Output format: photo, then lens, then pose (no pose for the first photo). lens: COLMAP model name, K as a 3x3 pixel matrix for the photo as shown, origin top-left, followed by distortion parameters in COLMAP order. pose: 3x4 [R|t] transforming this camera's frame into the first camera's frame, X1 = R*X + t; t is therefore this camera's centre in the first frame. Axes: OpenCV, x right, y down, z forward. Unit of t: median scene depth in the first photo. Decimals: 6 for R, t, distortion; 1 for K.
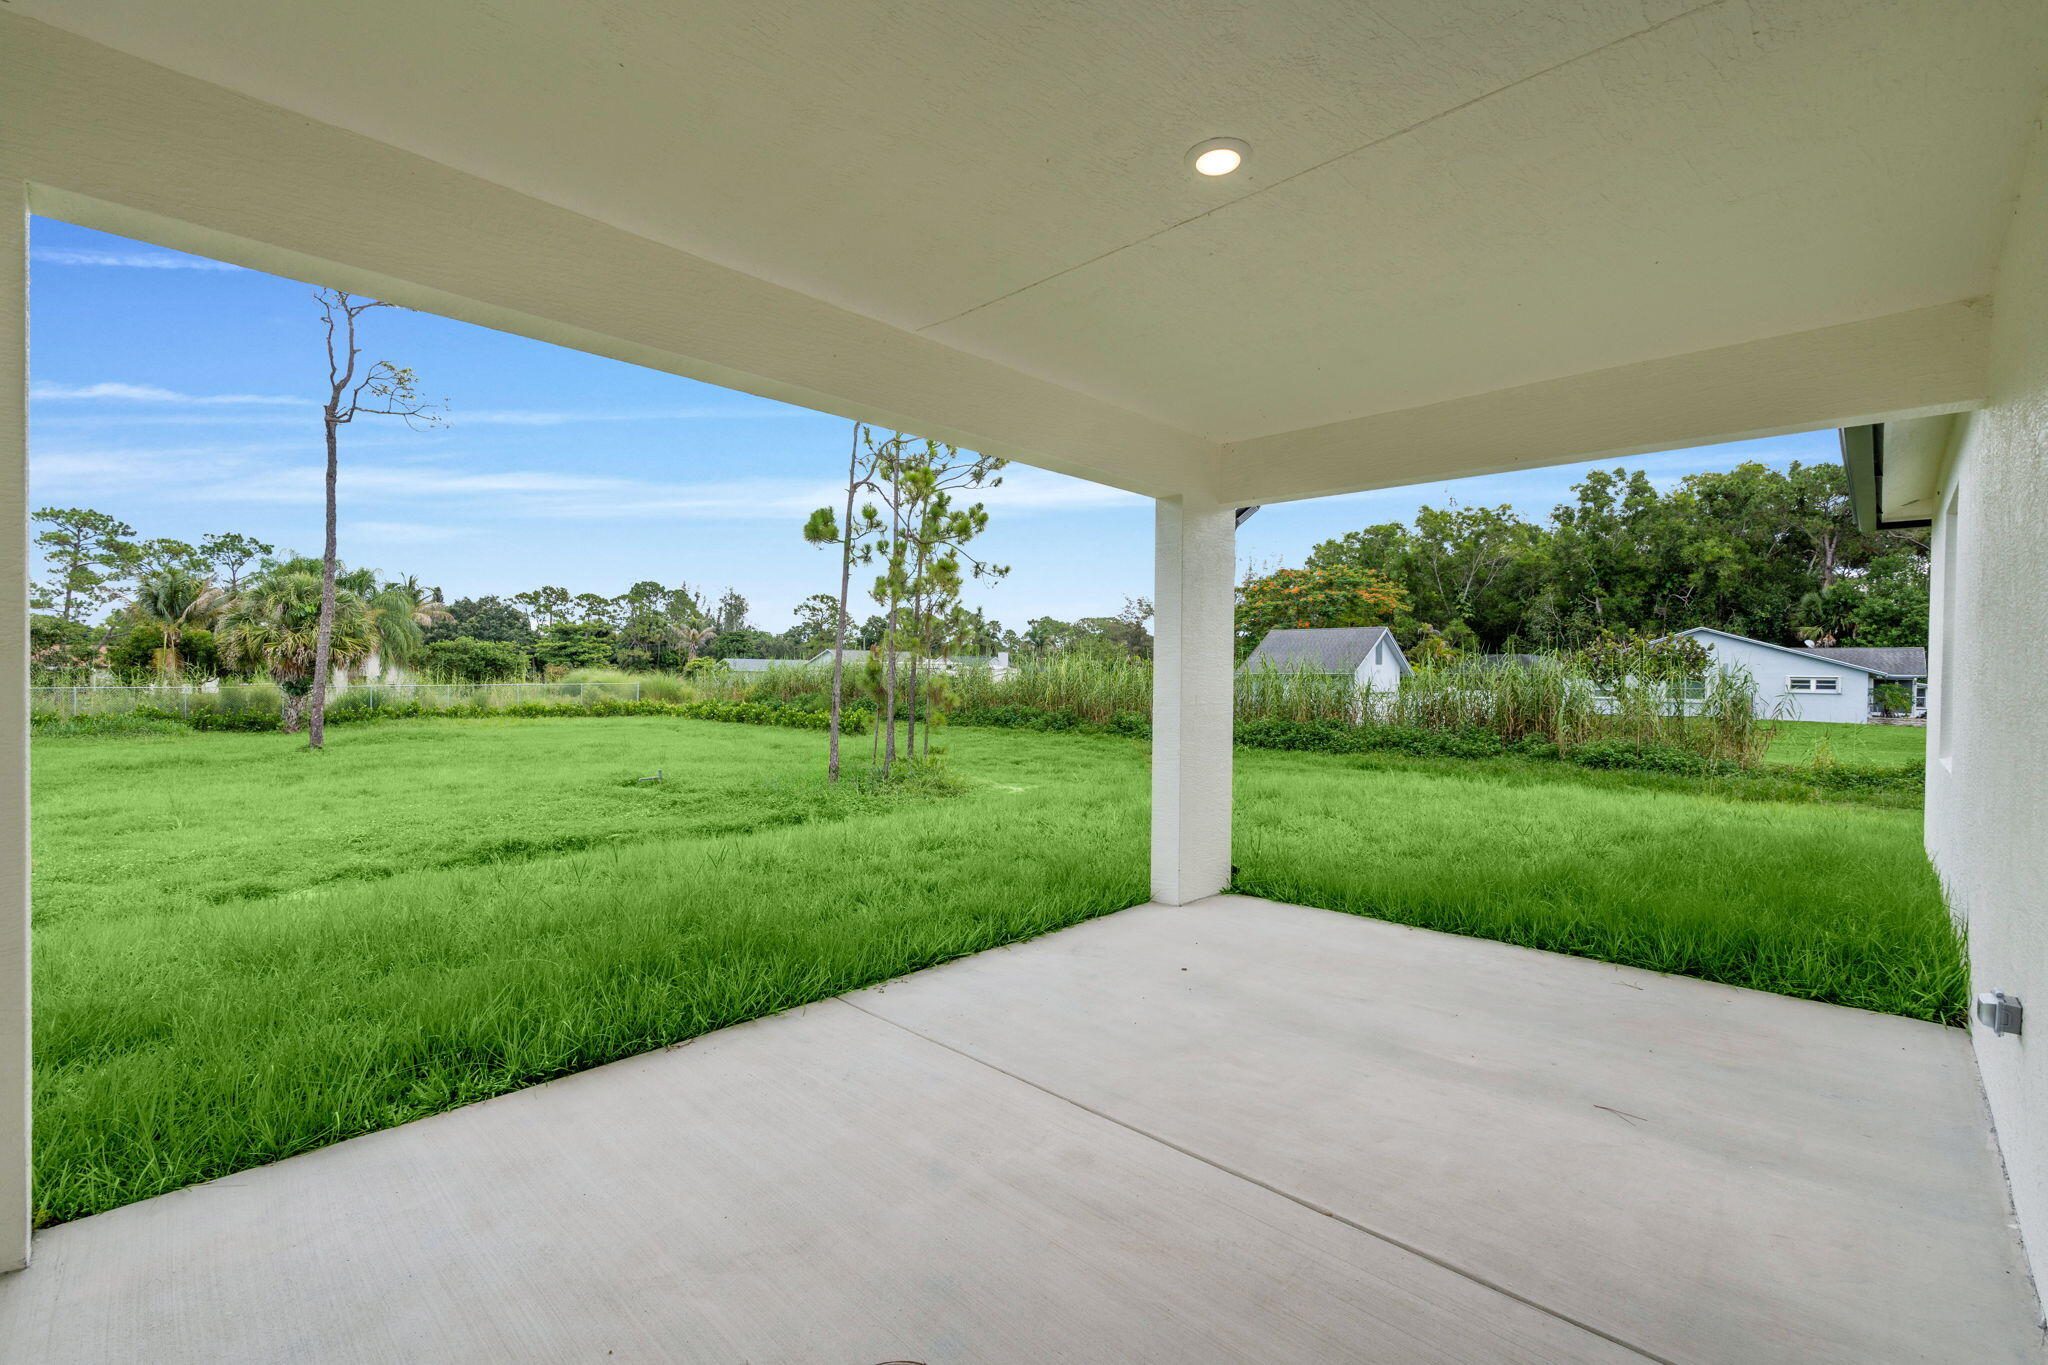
lens RADIAL K [[893.0, 0, 1015.7], [0, 893.0, 683.6], [0, 0, 1]] dist [-0.001932, 0.000305]
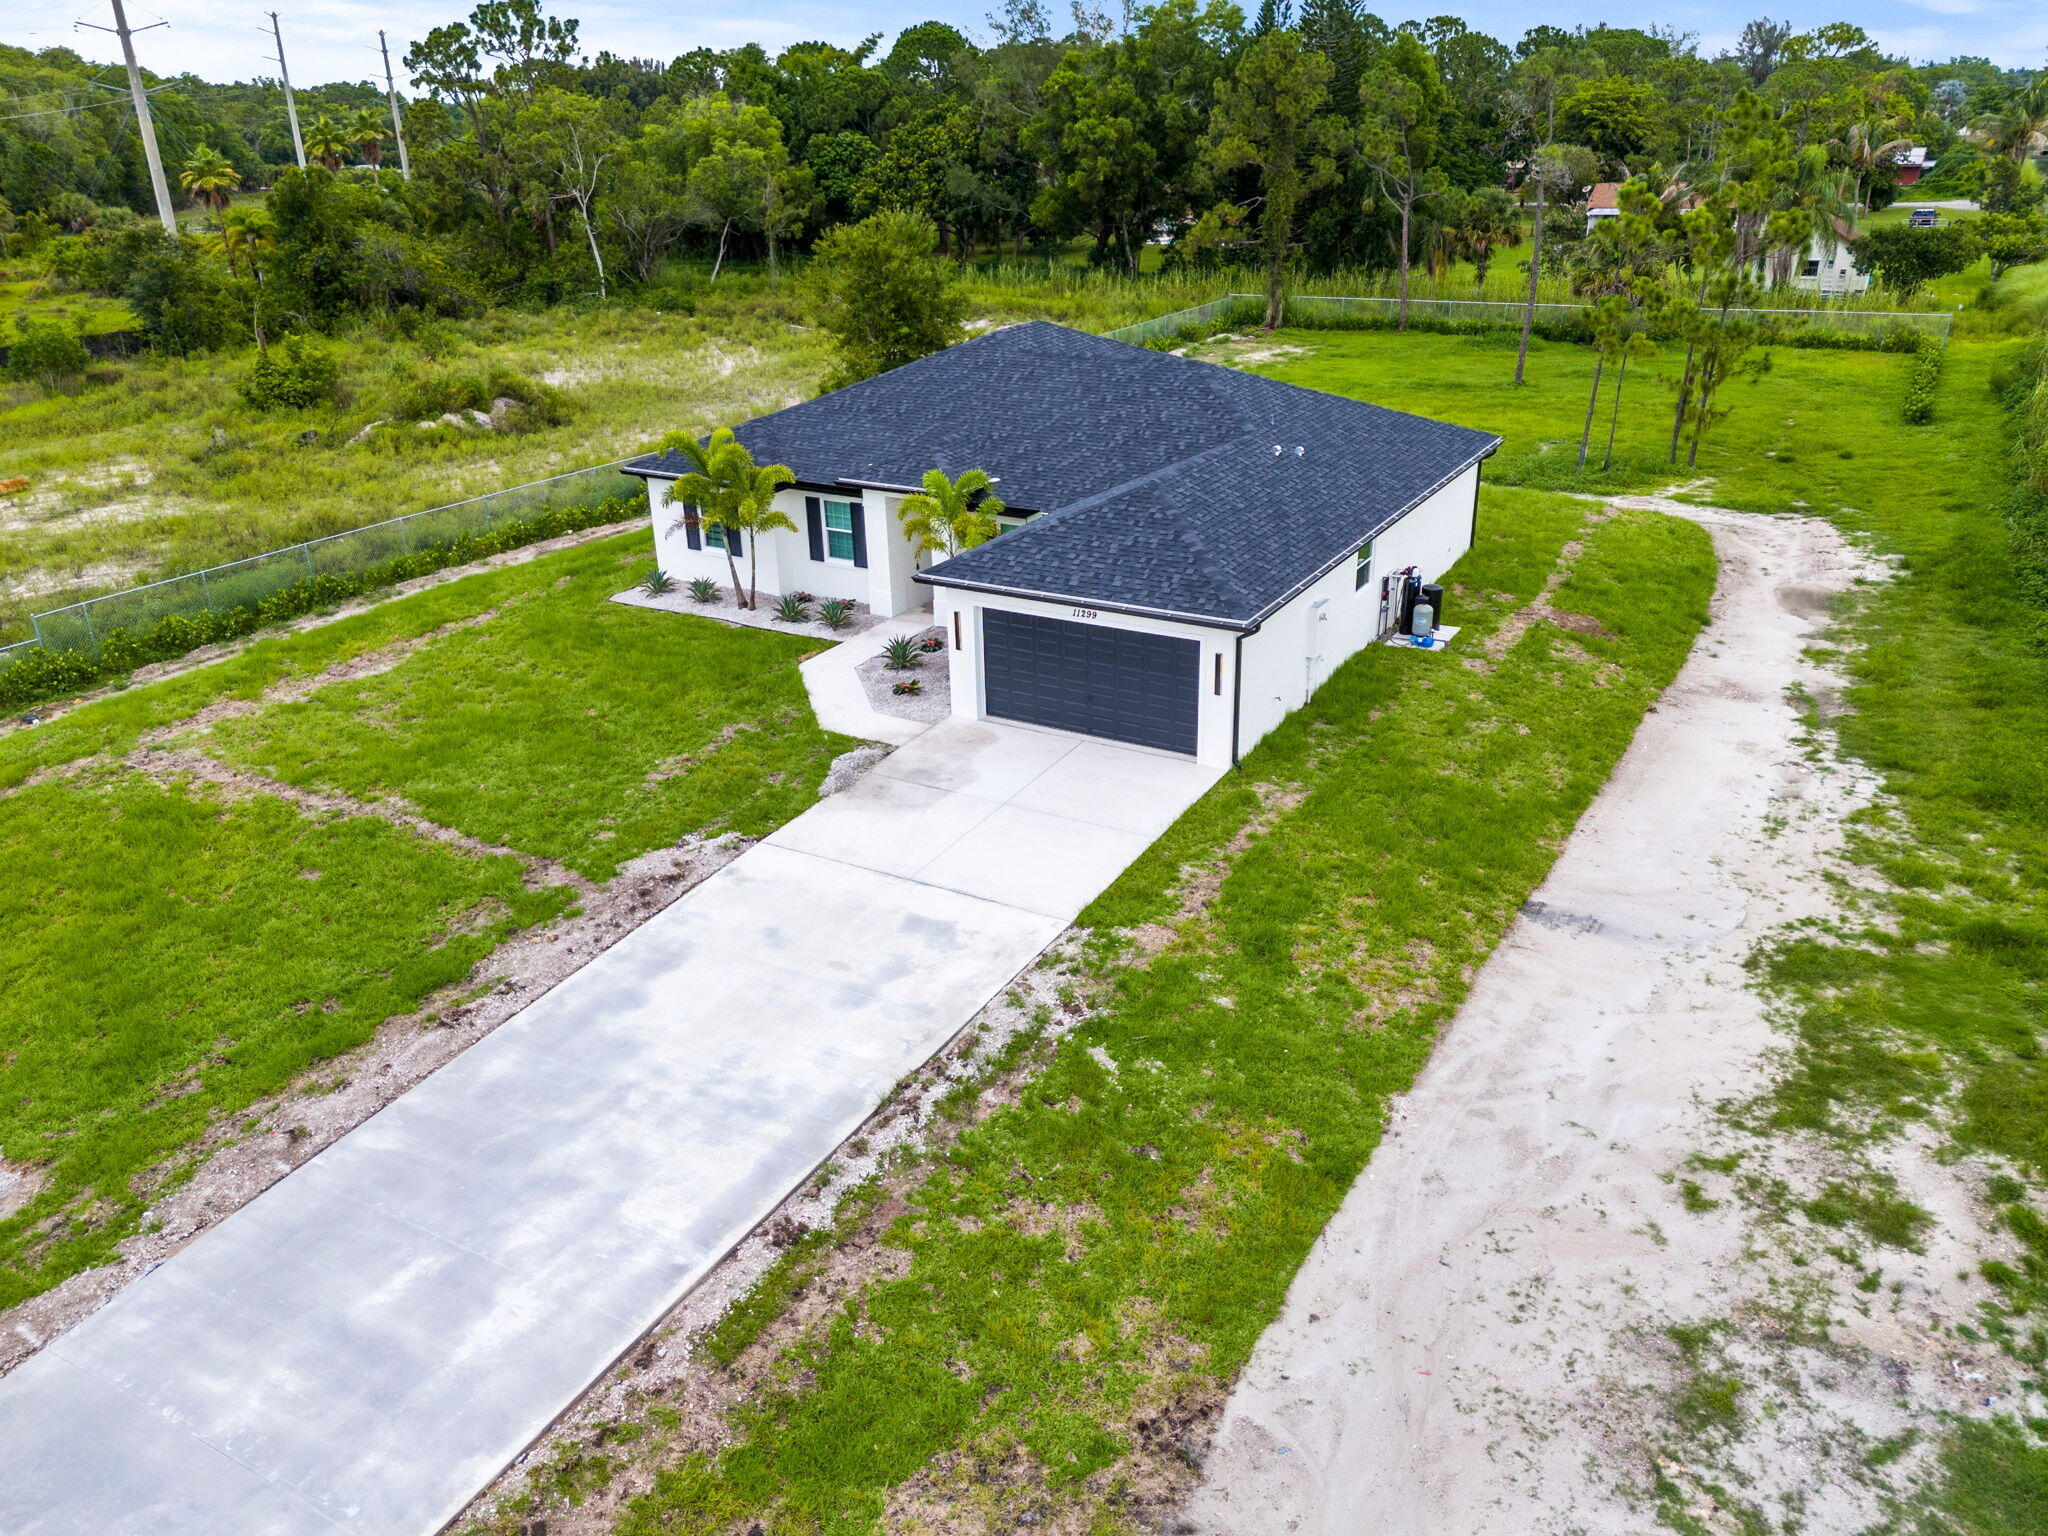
lens RADIAL K [[1503.2, 0, 1032.2], [0, 1503.2, 769.5], [0, 0, 1]] dist [0.068437, -0.063639]
pose [[0.249003, 0.374215, -0.893287, 0.399745], [0.009963, 0.921299, 0.388727, -0.082821], [0.968452, -0.105694, 0.225677, -0.129682]]
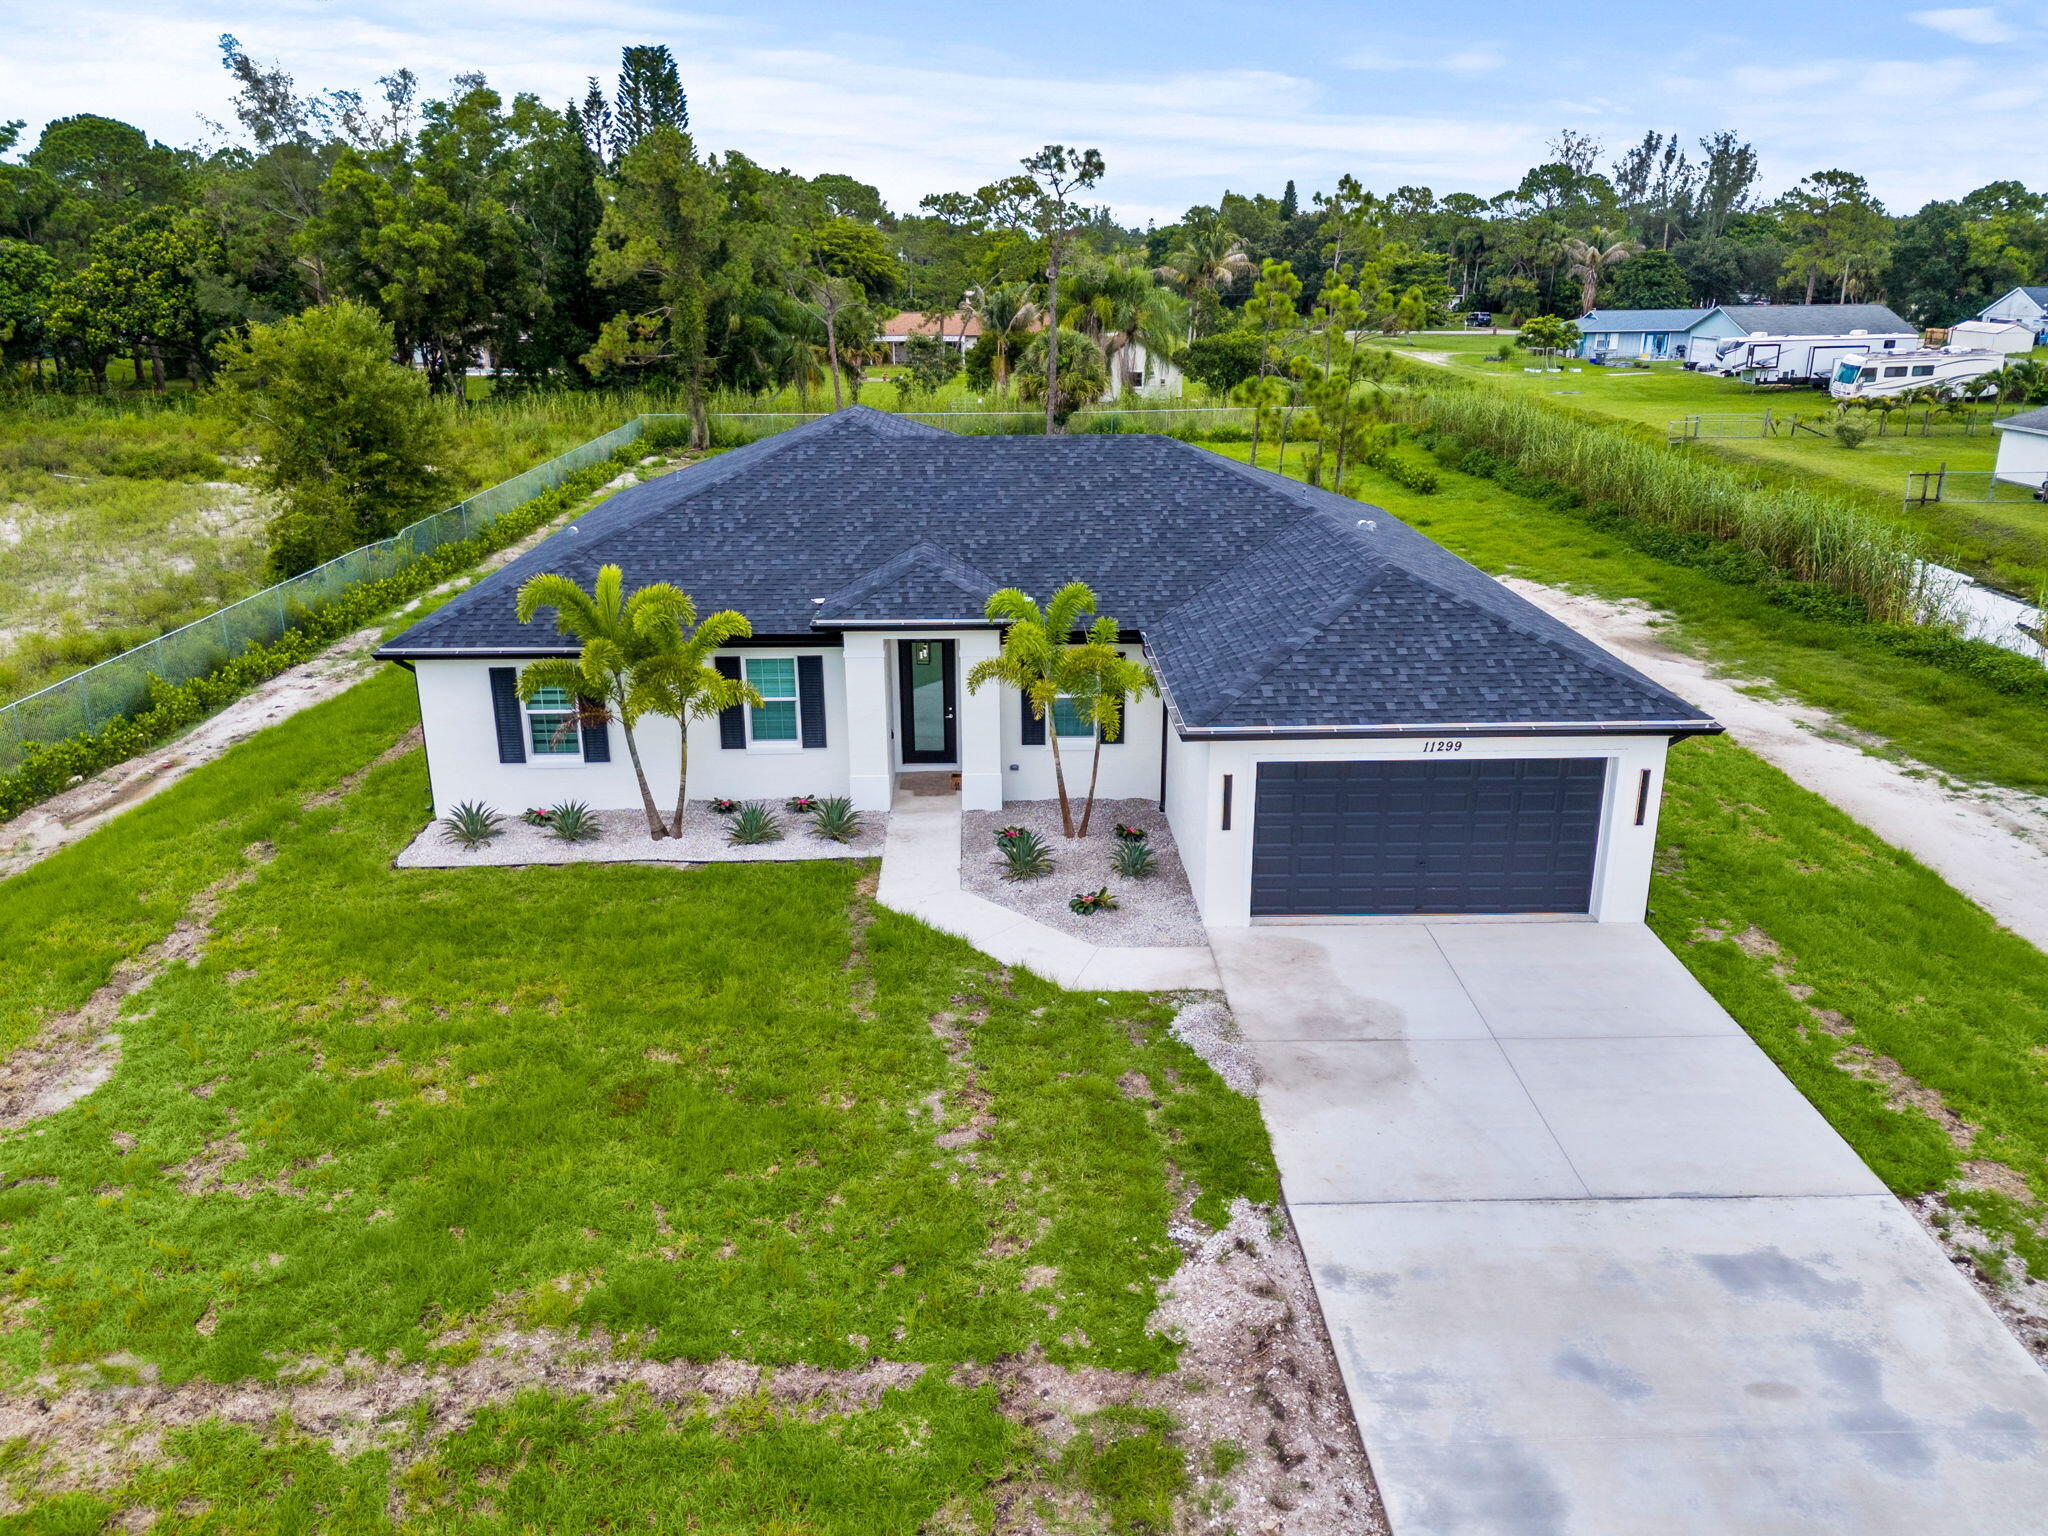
lens RADIAL K [[1503.2, 0, 1032.2], [0, 1503.2, 769.5], [0, 0, 1]] dist [0.068437, -0.063639]
pose [[0.719354, 0.212372, -0.661383, 0.247809], [0.003085, 0.951133, 0.308766, -0.061573], [0.694637, -0.224152, 0.683546, -0.221688]]
